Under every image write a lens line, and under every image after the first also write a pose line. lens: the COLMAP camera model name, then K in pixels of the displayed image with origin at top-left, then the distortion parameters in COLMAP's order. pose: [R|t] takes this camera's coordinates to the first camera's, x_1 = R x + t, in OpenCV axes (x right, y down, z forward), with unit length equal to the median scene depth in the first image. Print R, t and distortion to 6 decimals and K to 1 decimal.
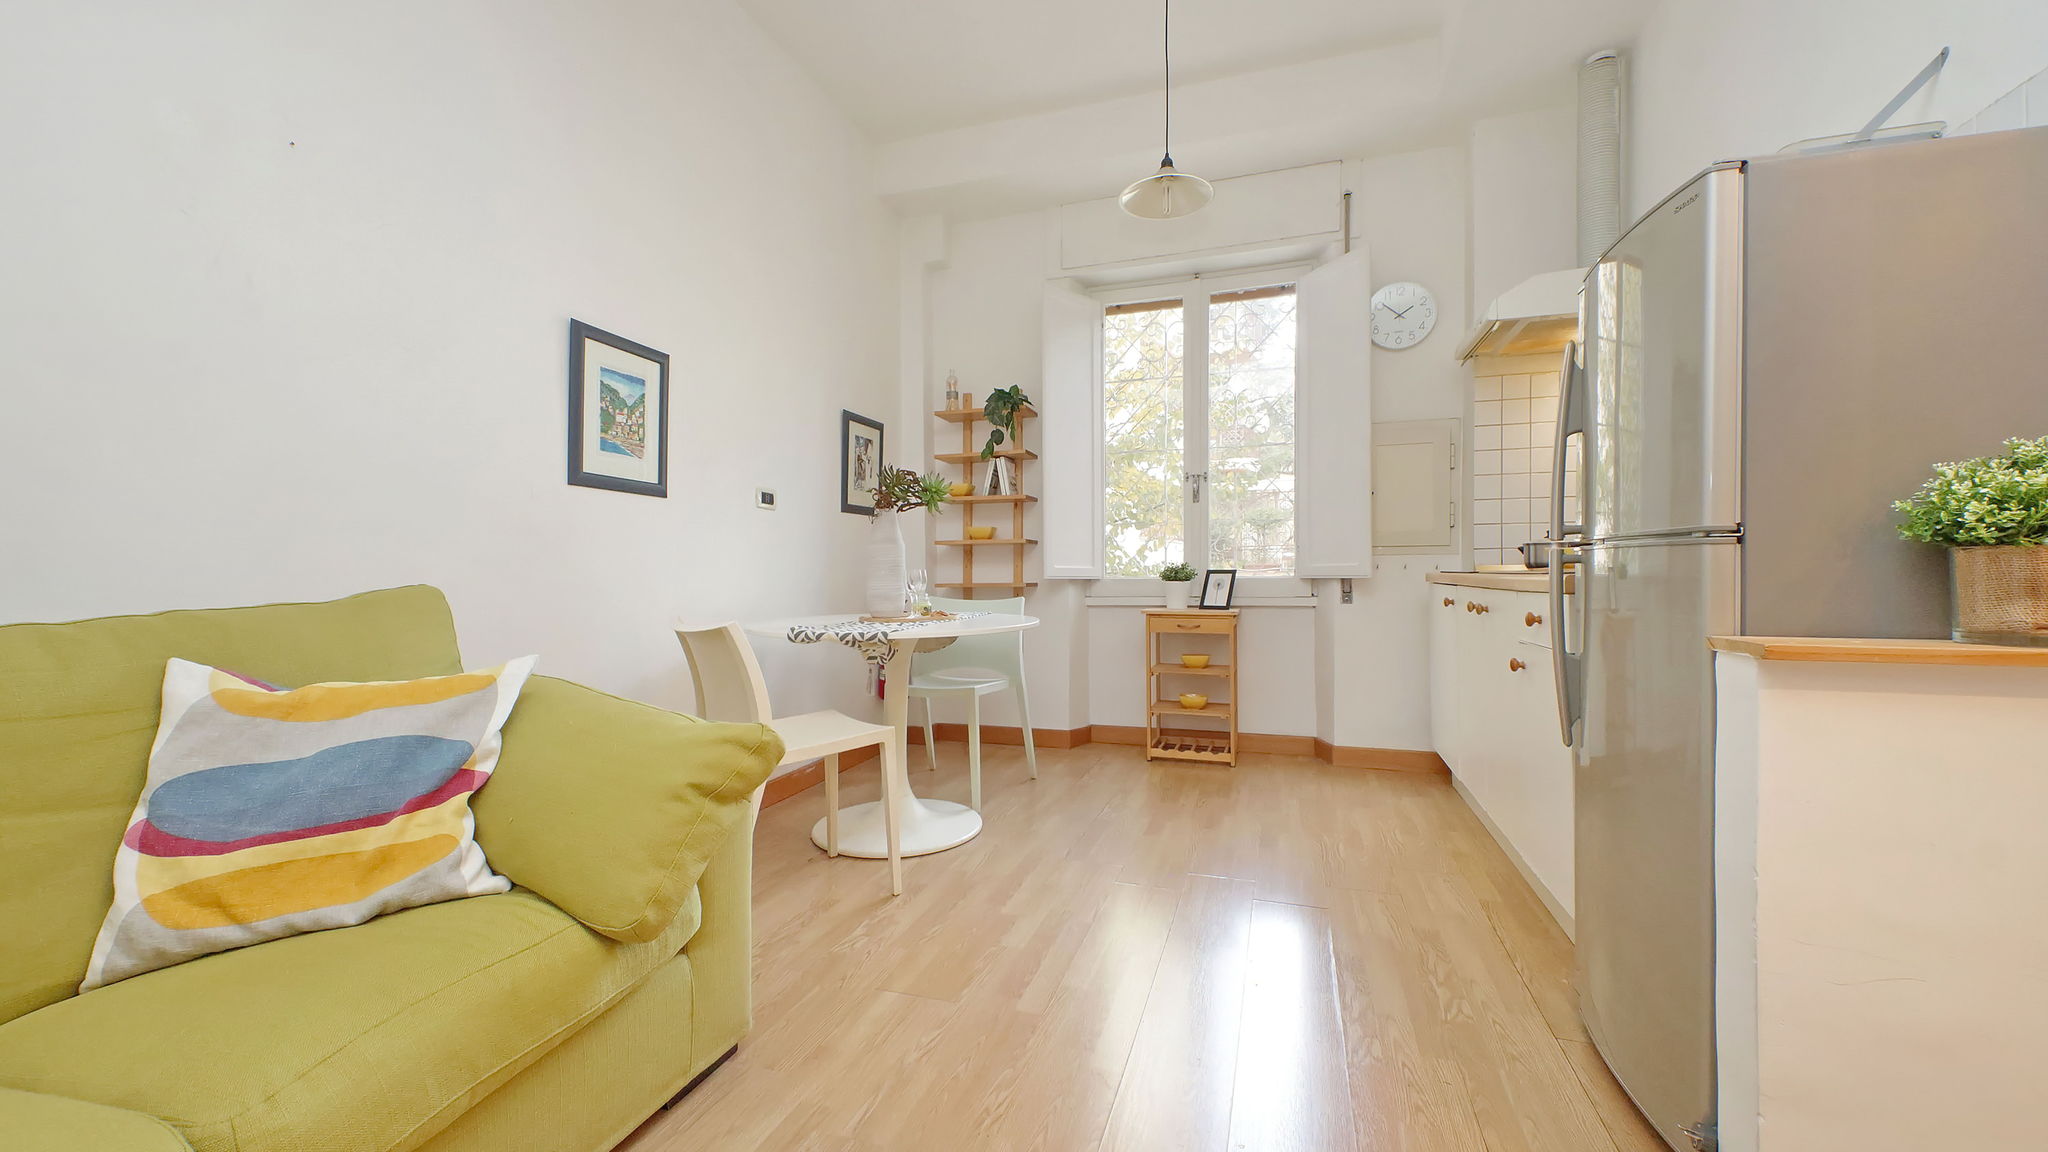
lens RADIAL K [[778.4, 0, 1024.3], [0, 778.4, 581.3], [0, 0, 1]] dist [0.019257, -0.009263]
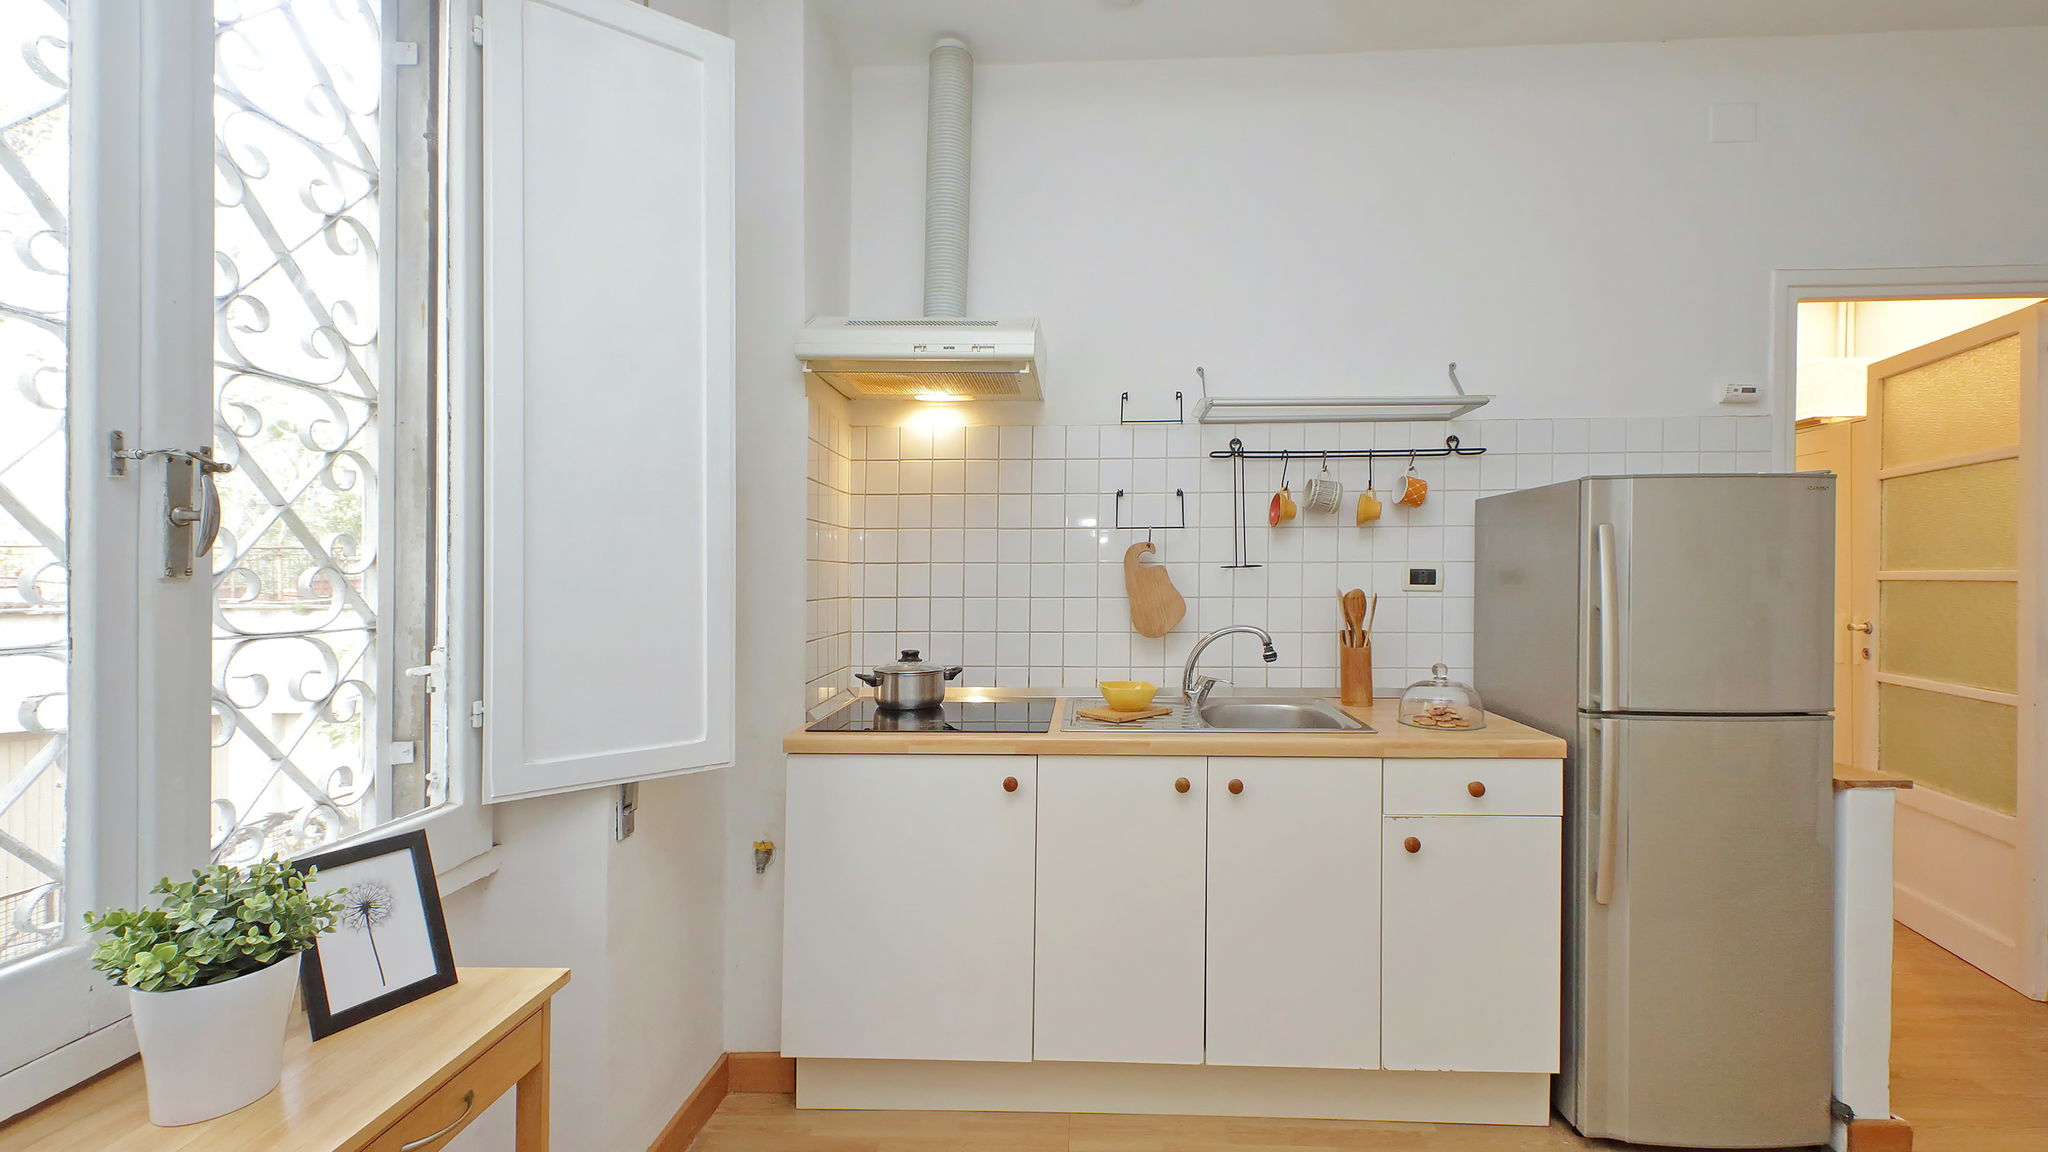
lens RADIAL K [[831.2, 0, 1076.7], [0, 831.2, 564.1], [0, 0, 1]] dist [0.010217, -0.001327]
pose [[-0.262335, 0.029056, 0.964539, -0.096691], [0.016246, 0.999538, -0.025692, -0.111640], [-0.964840, 0.008930, -0.262686, 0.961422]]
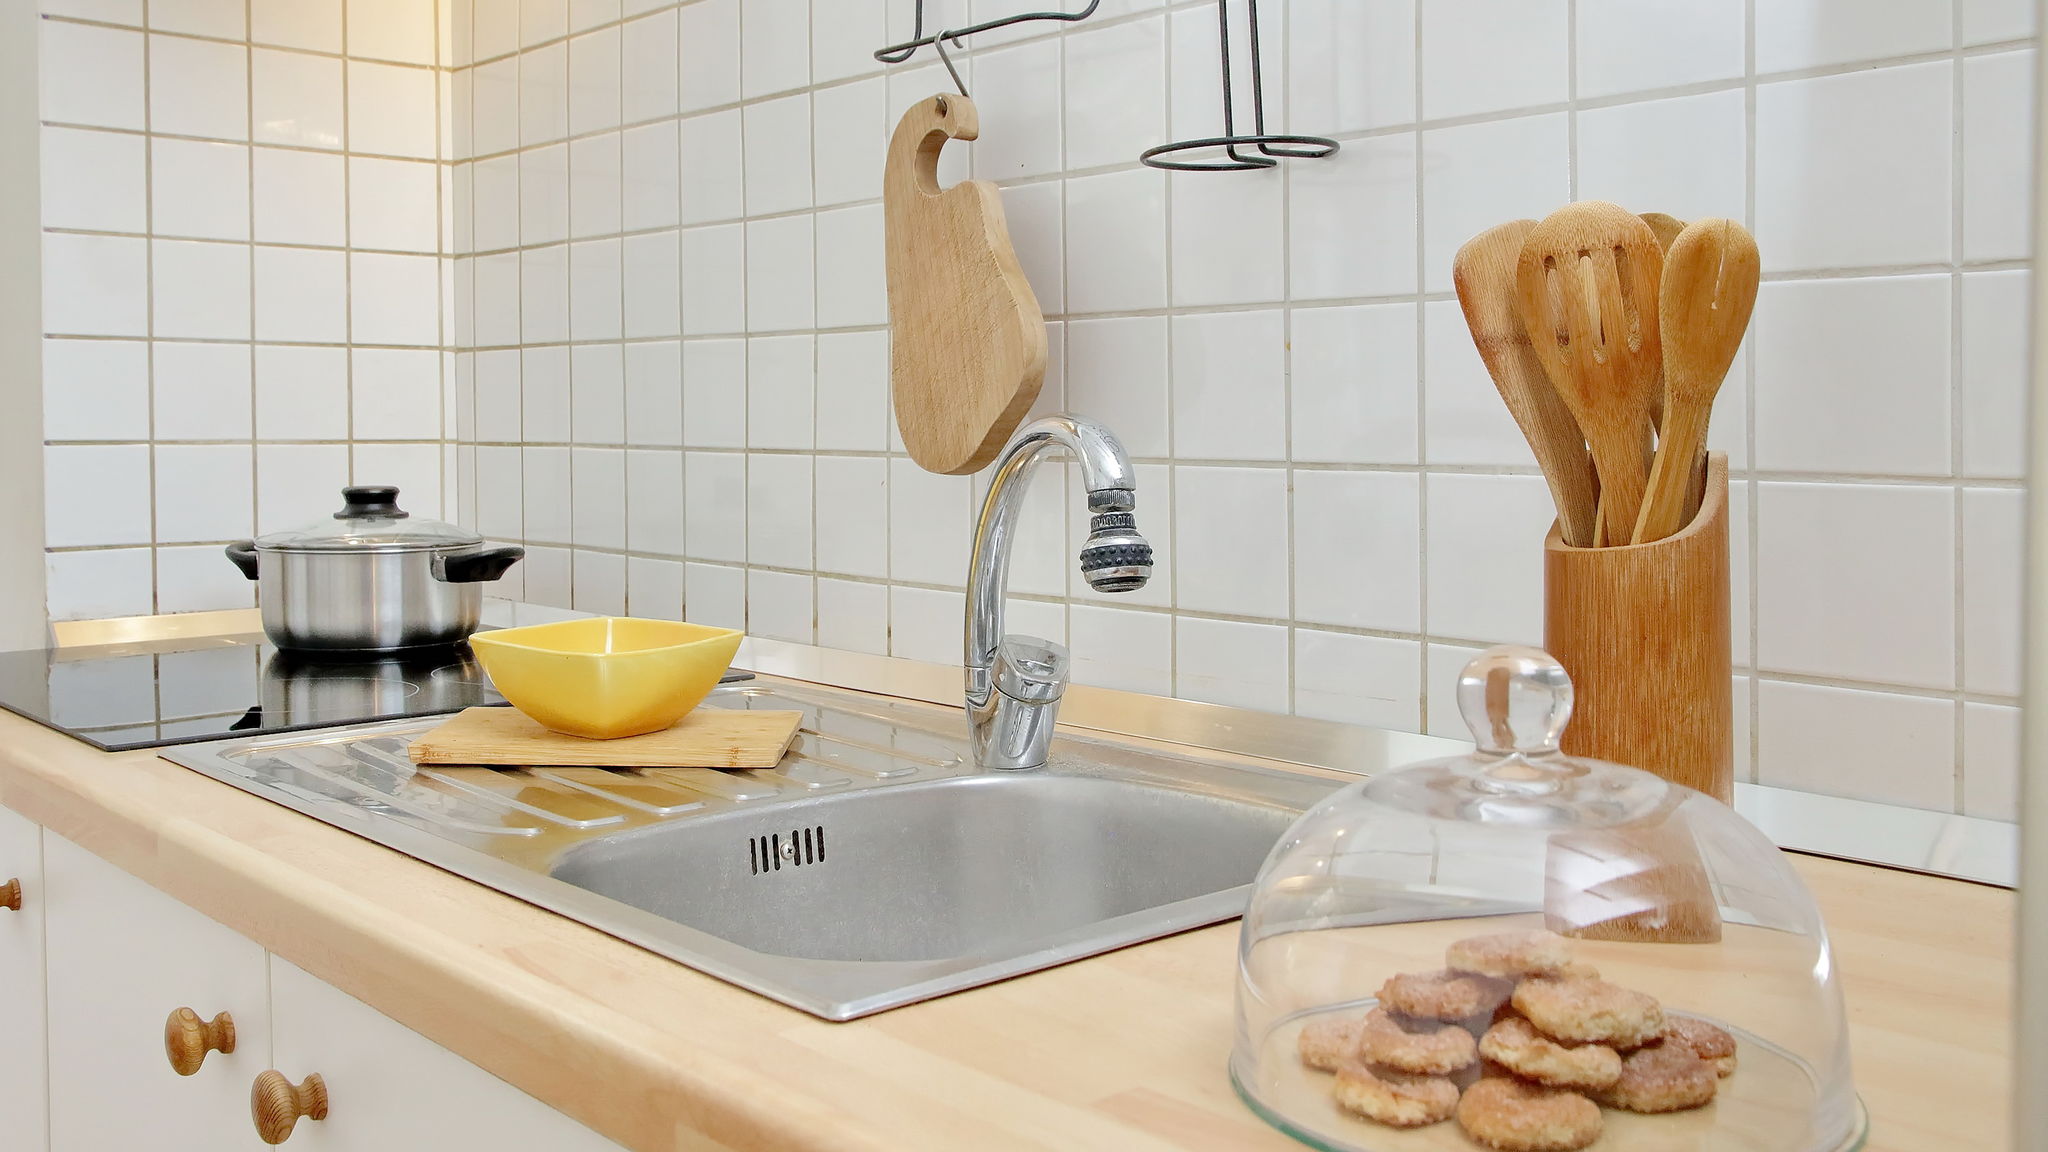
lens RADIAL K [[1909.9, 0, 1009.4], [0, 1909.9, 475.1], [0, 0, 1]] dist [0.000516, 0.000000]
pose [[0.471446, -0.012512, 0.881806, 0.223256], [0.002926, 0.999916, 0.012623, -0.069949], [-0.881890, -0.003371, 0.471443, 0.499644]]
